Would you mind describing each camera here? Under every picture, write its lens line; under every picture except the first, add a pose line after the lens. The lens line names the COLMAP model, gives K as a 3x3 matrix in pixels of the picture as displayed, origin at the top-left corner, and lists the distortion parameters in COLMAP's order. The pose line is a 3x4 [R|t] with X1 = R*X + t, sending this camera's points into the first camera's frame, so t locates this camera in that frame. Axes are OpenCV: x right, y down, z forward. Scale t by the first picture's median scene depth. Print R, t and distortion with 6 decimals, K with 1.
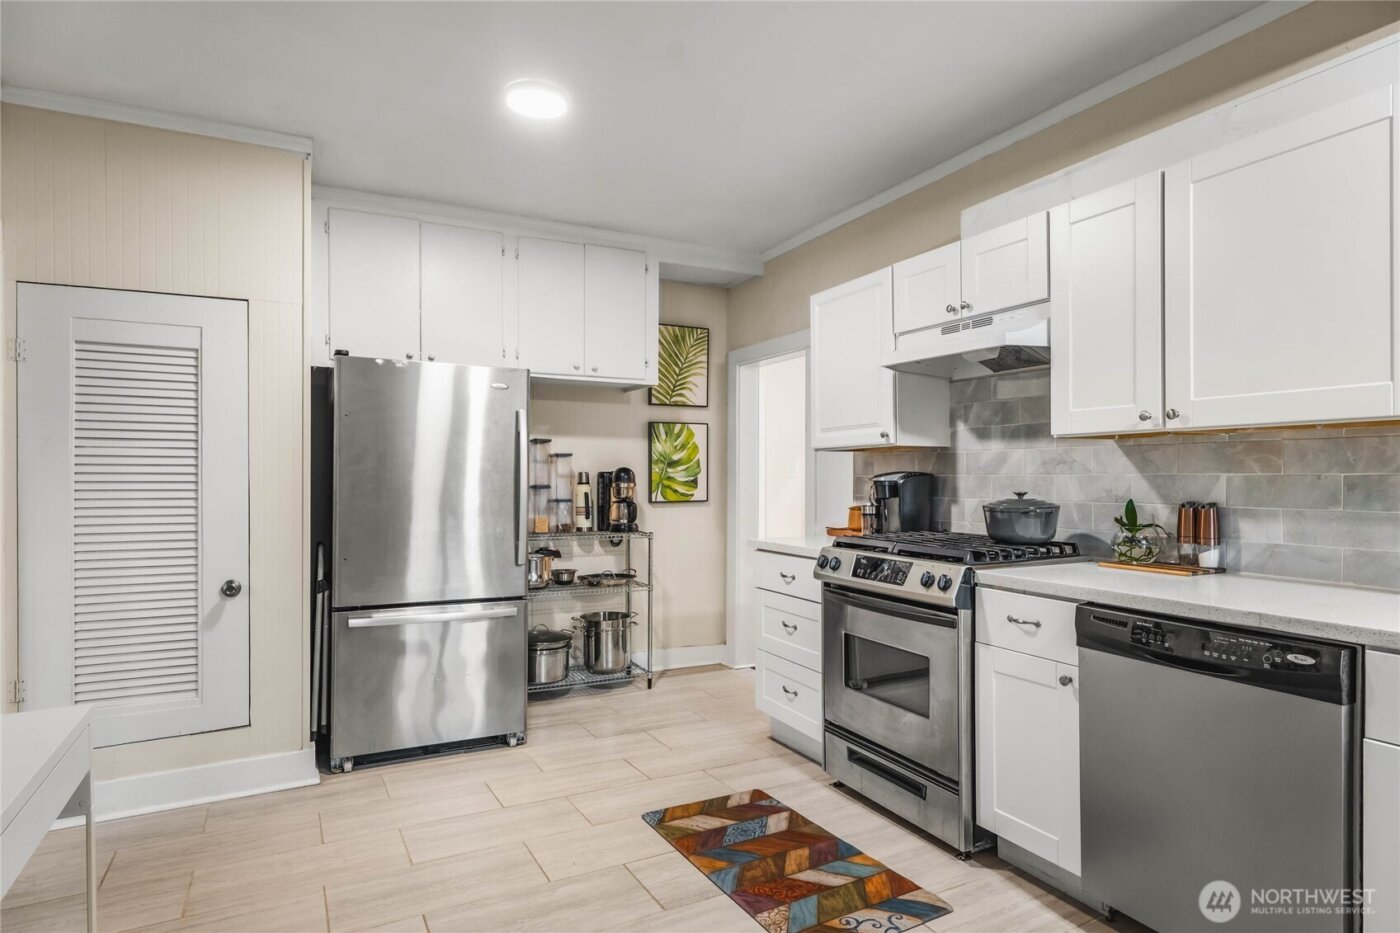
lens RADIAL K [[778.4, 0, 701.5], [0, 778.4, 474.3], [0, 0, 1]] dist [0.004760, 0.000272]
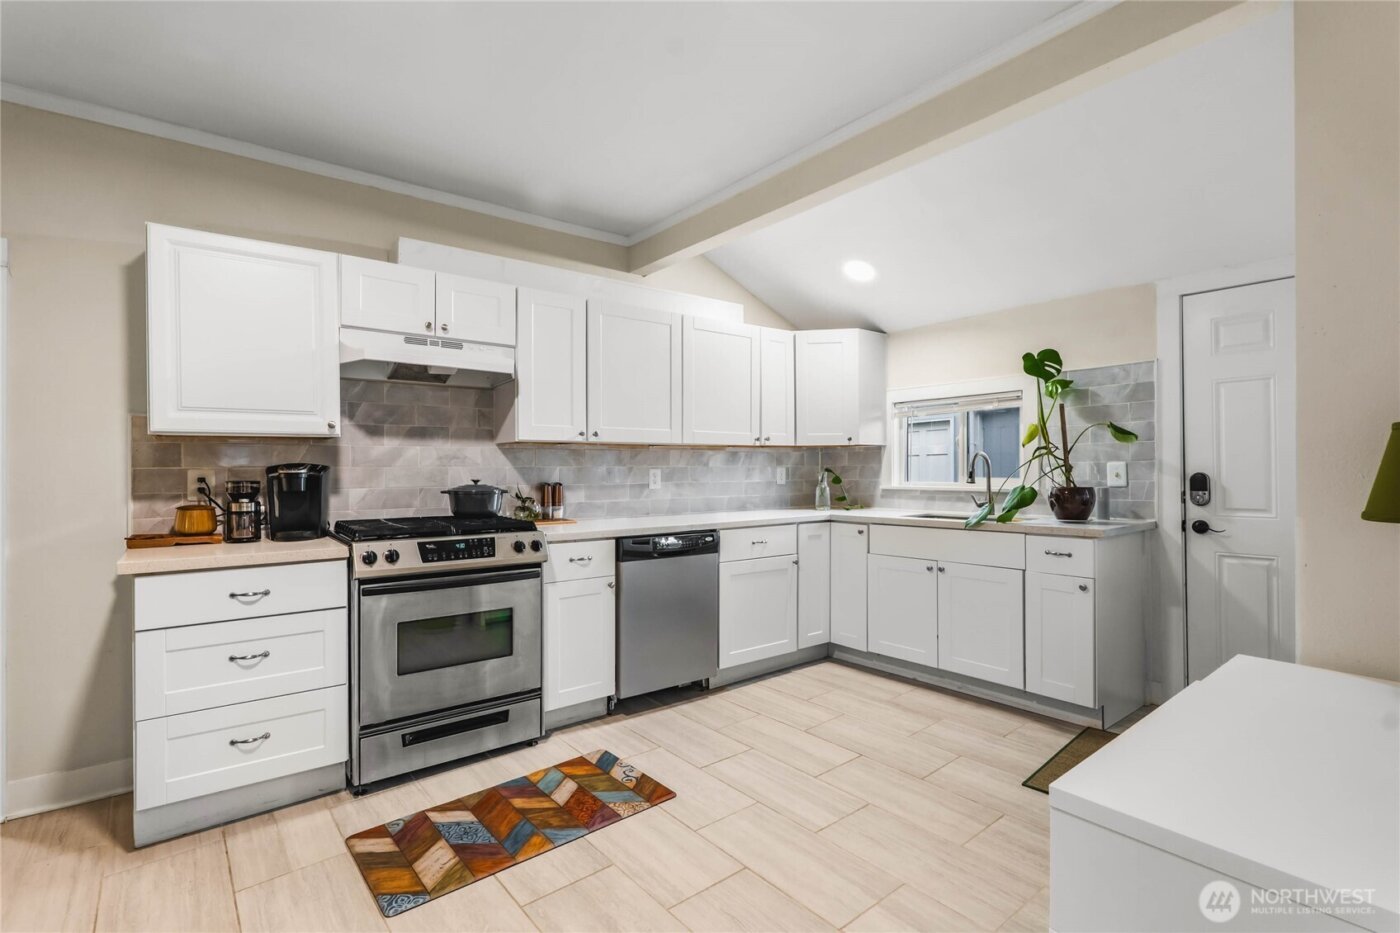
lens RADIAL K [[648.6, 0, 696.0], [0, 648.6, 464.3], [0, 0, 1]] dist [0.001192, 0.000702]
pose [[-0.185470, 0.010912, 0.982589, -0.813850], [0.002919, 0.999940, -0.010554, 0.010067], [-0.982646, 0.000911, -0.185490, 0.891316]]
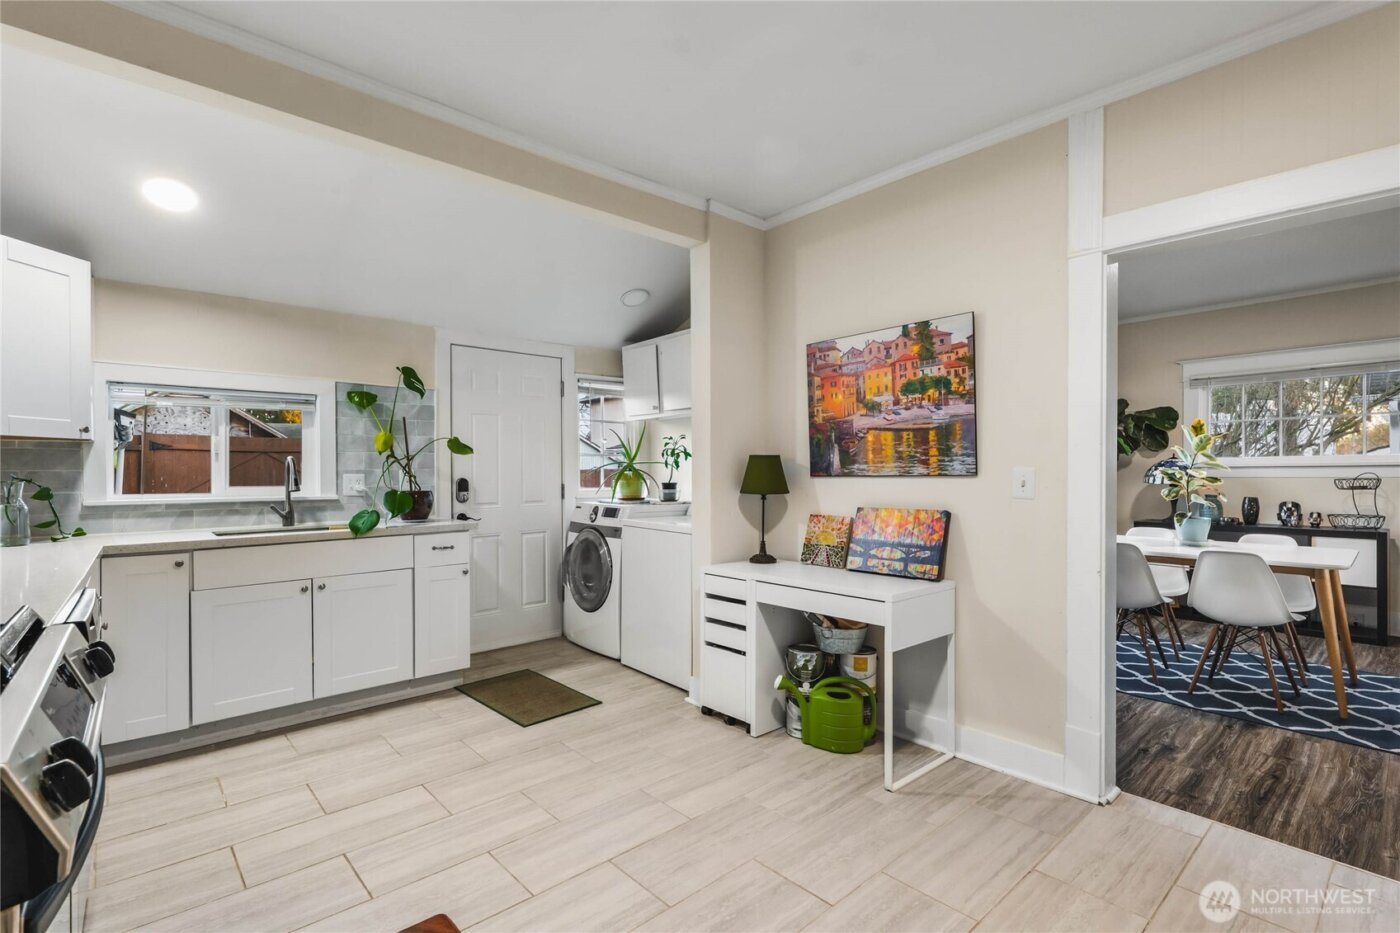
lens RADIAL K [[648.6, 0, 700.9], [0, 648.6, 477.2], [0, 0, 1]] dist [0.001192, 0.000702]
pose [[-0.971496, 0.009425, -0.236869, -0.004611], [0.008620, 0.999953, 0.004434, 0.011346], [0.236900, 0.002266, -0.971531, 1.472077]]
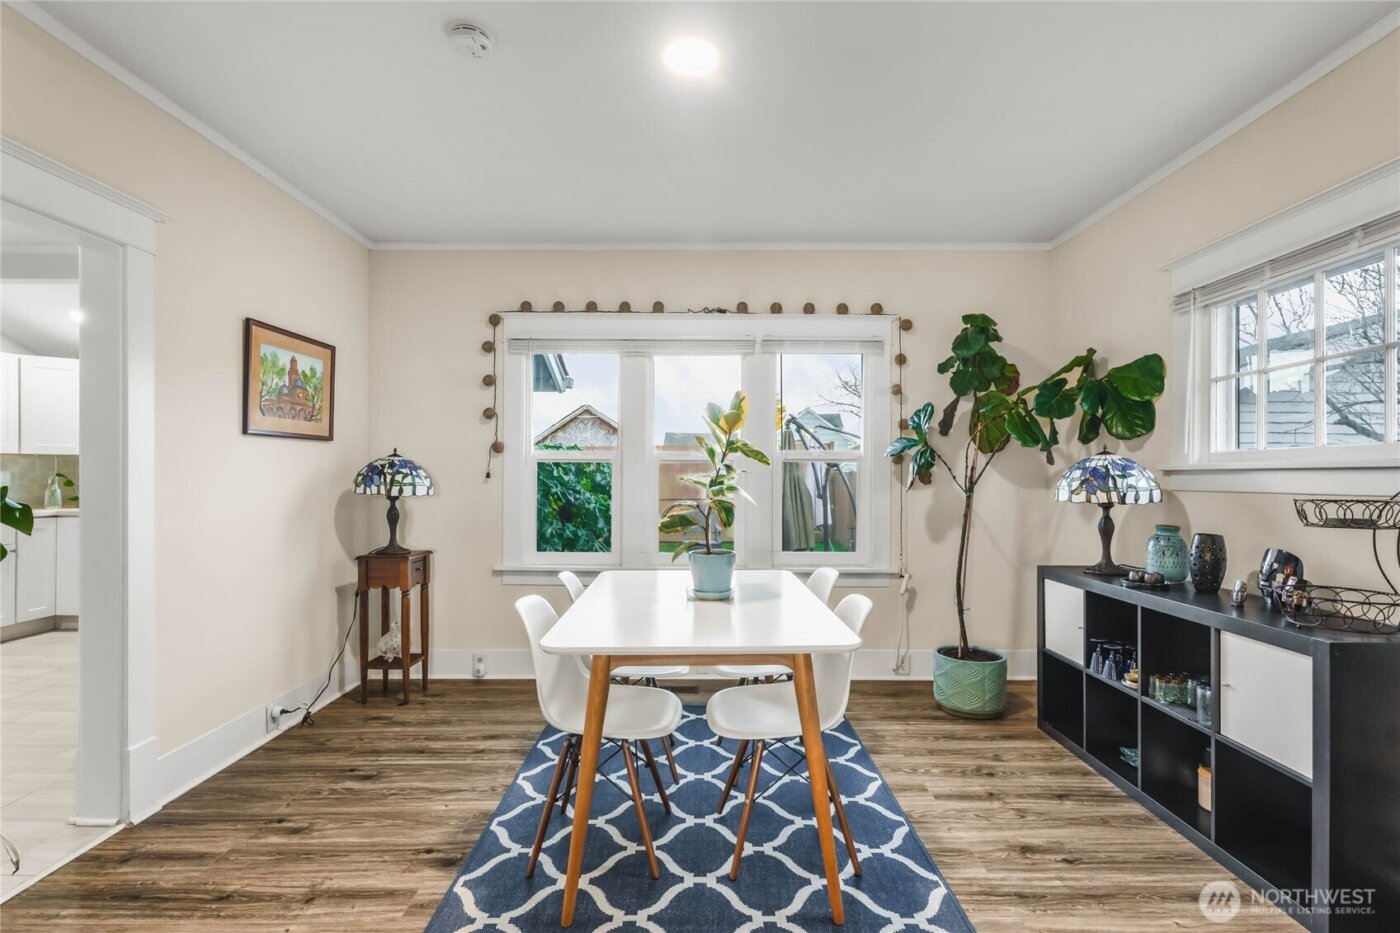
lens RADIAL K [[648.6, 0, 694.4], [0, 648.6, 473.8], [0, 0, 1]] dist [0.001192, 0.000702]
pose [[-0.885771, 0.001977, 0.464118, -1.897010], [0.000669, 0.999995, -0.002985, 0.012025], [-0.464122, -0.002333, -0.885768, 1.112171]]
